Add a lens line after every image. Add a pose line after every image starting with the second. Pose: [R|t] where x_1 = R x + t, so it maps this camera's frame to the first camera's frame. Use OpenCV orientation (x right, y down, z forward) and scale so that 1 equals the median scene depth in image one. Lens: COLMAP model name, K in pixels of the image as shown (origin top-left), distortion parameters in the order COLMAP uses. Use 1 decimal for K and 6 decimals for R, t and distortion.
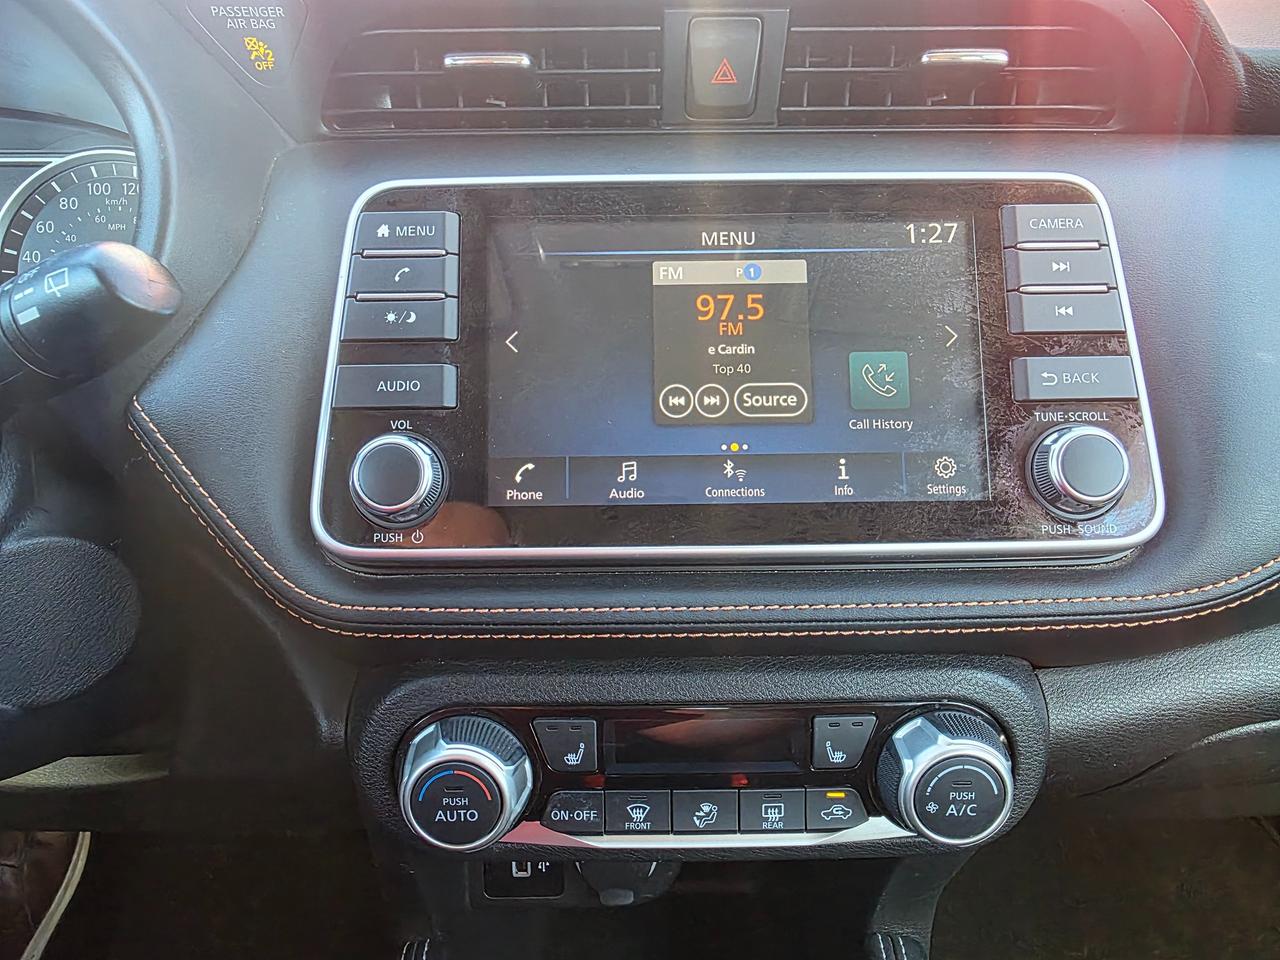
lens RADIAL K [[869.6, 0, 628.3], [0, 869.6, 505.9], [0, 0, 1]] dist [0.046386, -0.047987]
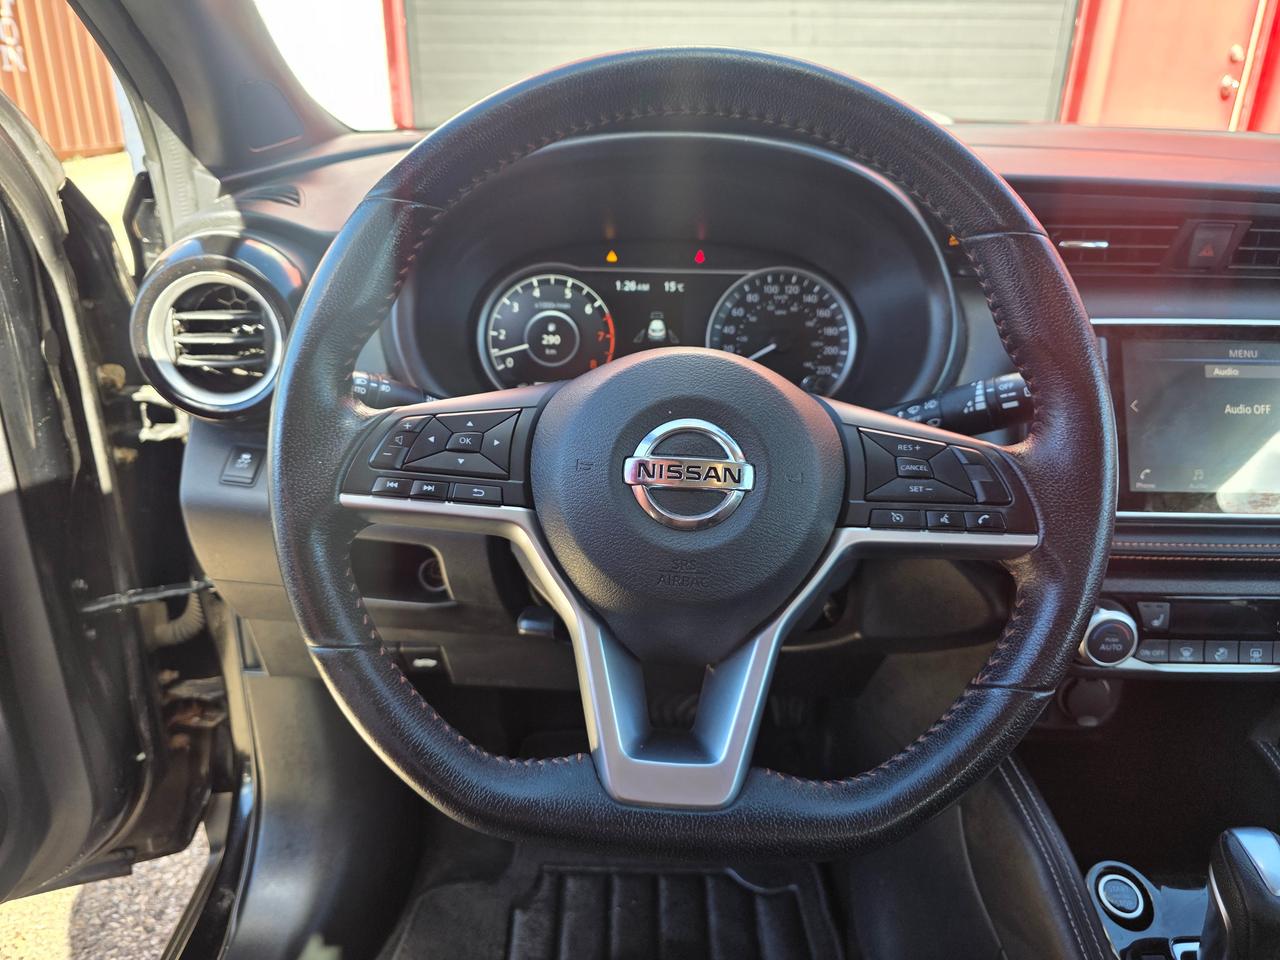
lens RADIAL K [[869.6, 0, 633.4], [0, 869.6, 480.0], [0, 0, 1]] dist [0.046386, -0.047987]
pose [[0.999668, 0.025447, 0.004100, -1.217787], [-0.025483, 0.999636, 0.008861, -0.012753], [-0.003873, -0.008963, 0.999952, -0.919526]]
